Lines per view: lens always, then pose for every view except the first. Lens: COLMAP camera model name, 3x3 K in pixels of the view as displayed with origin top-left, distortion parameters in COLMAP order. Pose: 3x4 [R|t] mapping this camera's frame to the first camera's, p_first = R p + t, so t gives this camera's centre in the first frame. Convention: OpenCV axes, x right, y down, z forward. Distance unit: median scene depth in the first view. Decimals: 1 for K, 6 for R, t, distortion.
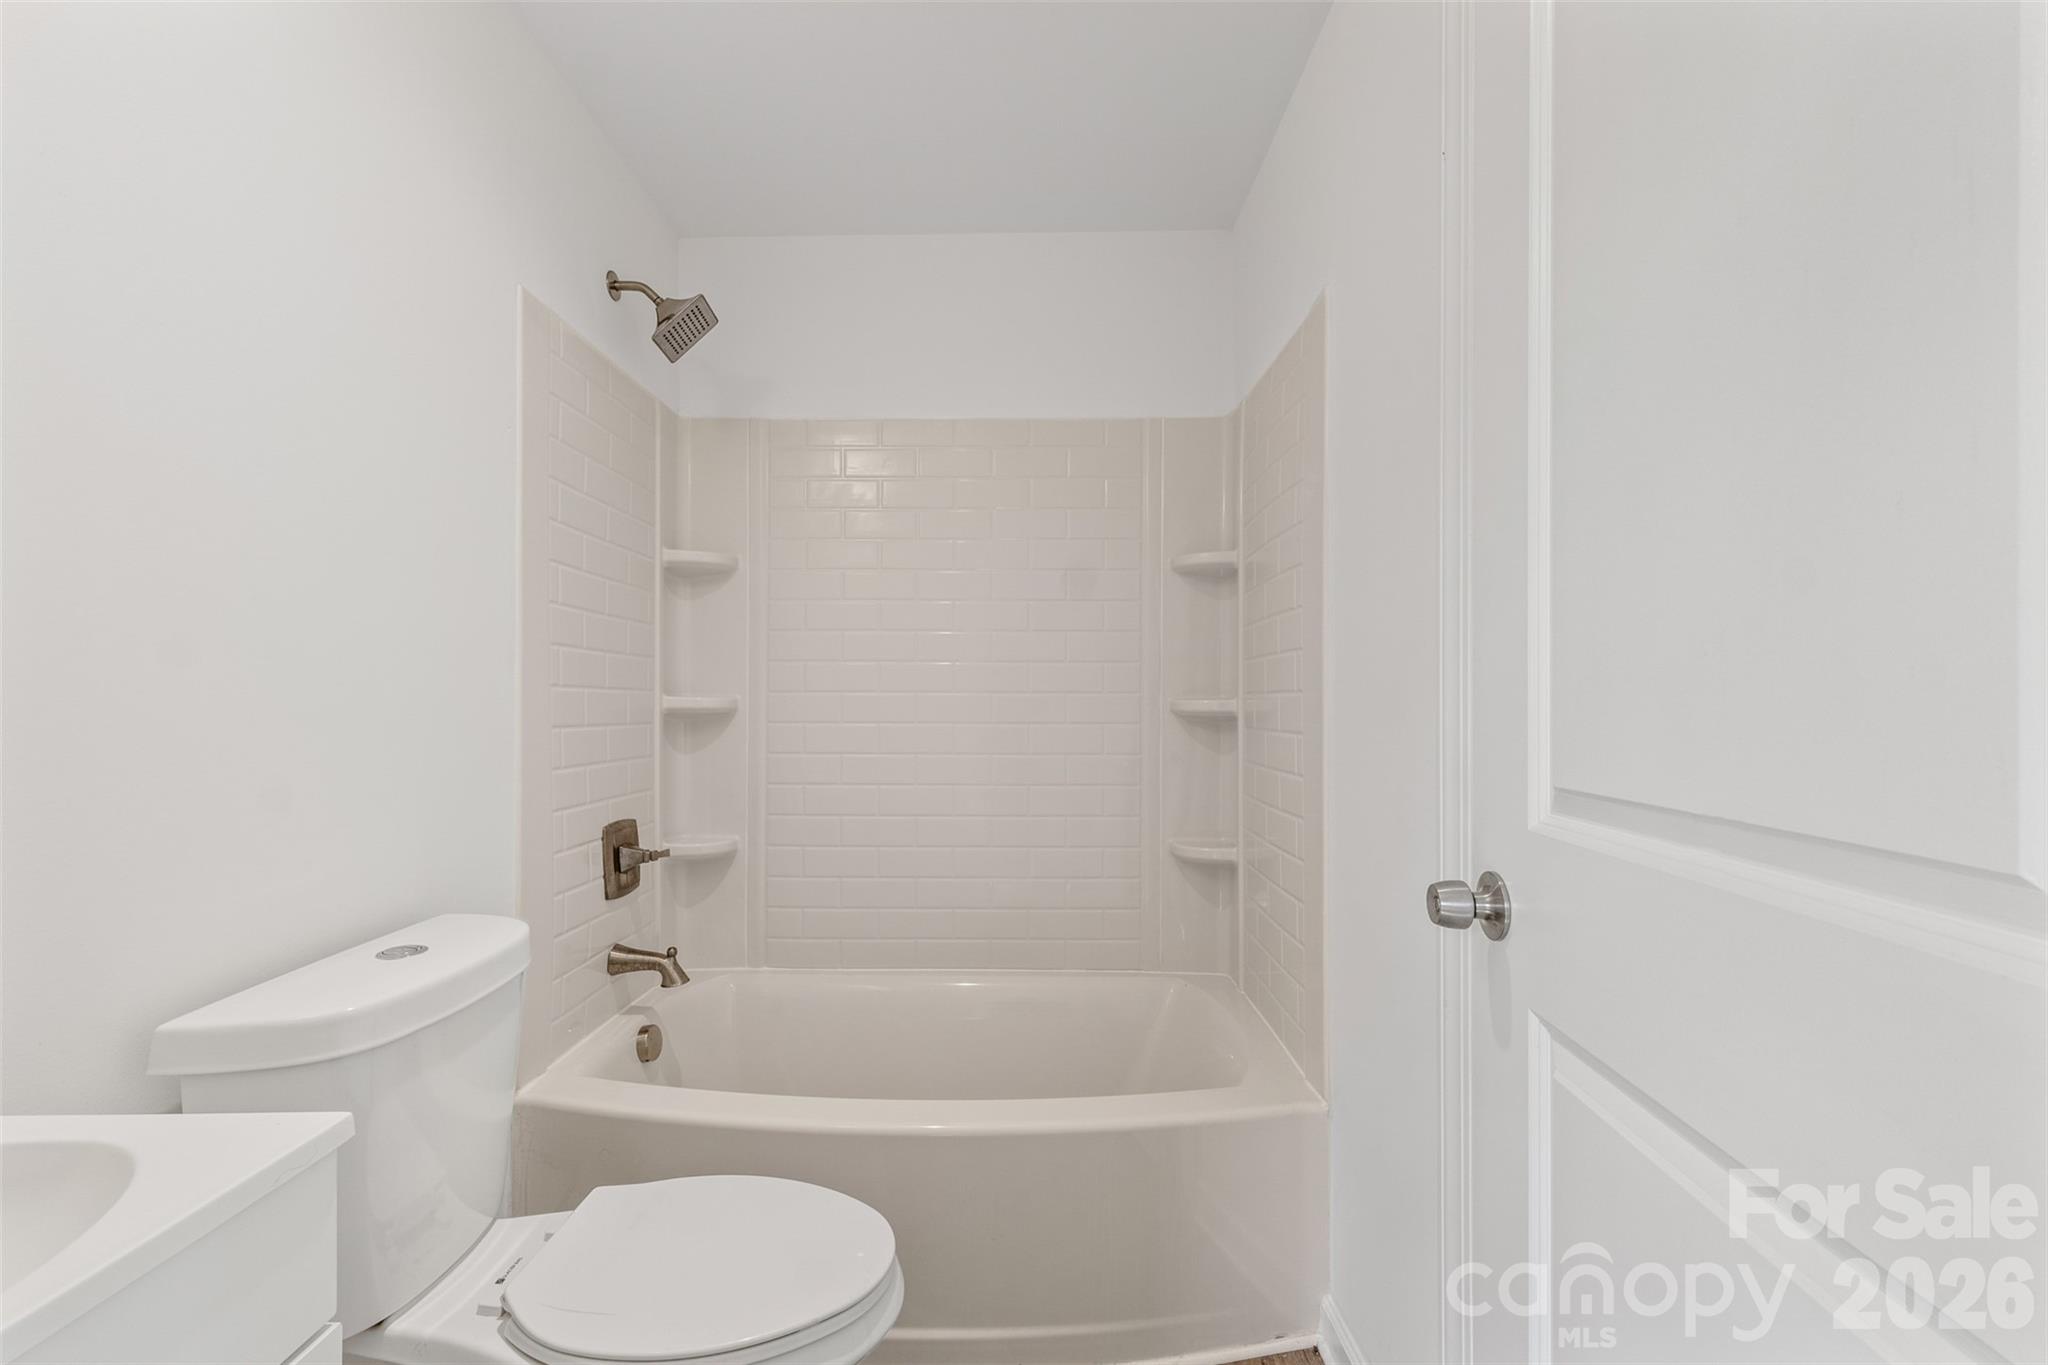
lens RADIAL K [[867.5, 0, 1015.7], [0, 867.5, 693.8], [0, 0, 1]] dist [0.010693, -0.000310]
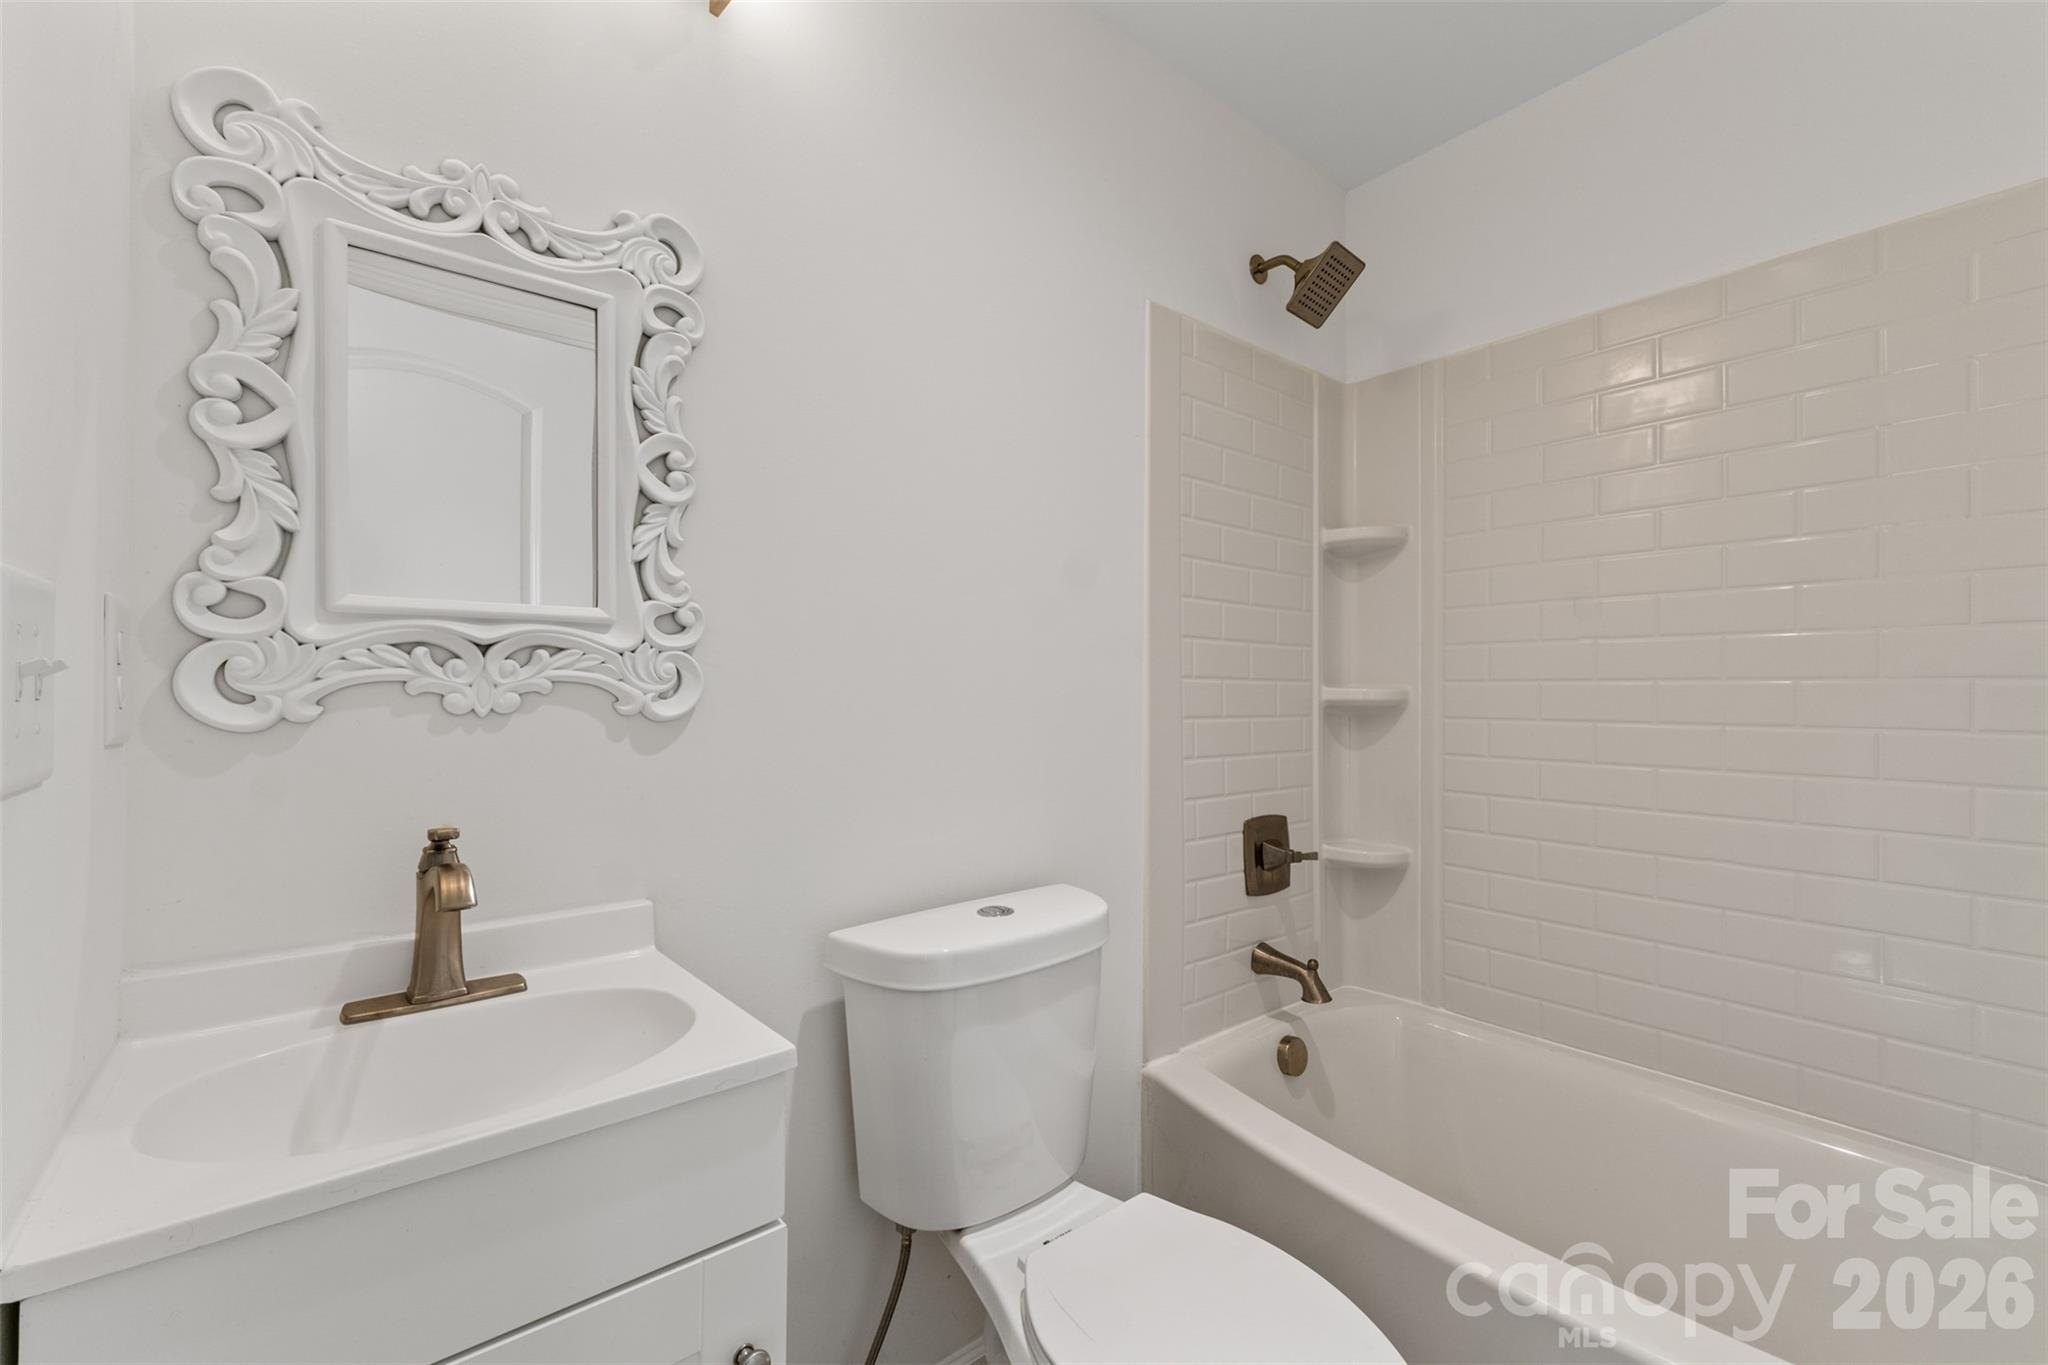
lens RADIAL K [[867.5, 0, 1030.8], [0, 867.5, 682.2], [0, 0, 1]] dist [0.010693, -0.000310]
pose [[0.646054, -0.010375, -0.763221, 0.116266], [0.007696, 0.999945, -0.007079, 0.001755], [0.763253, -0.001301, 0.646098, 0.173001]]
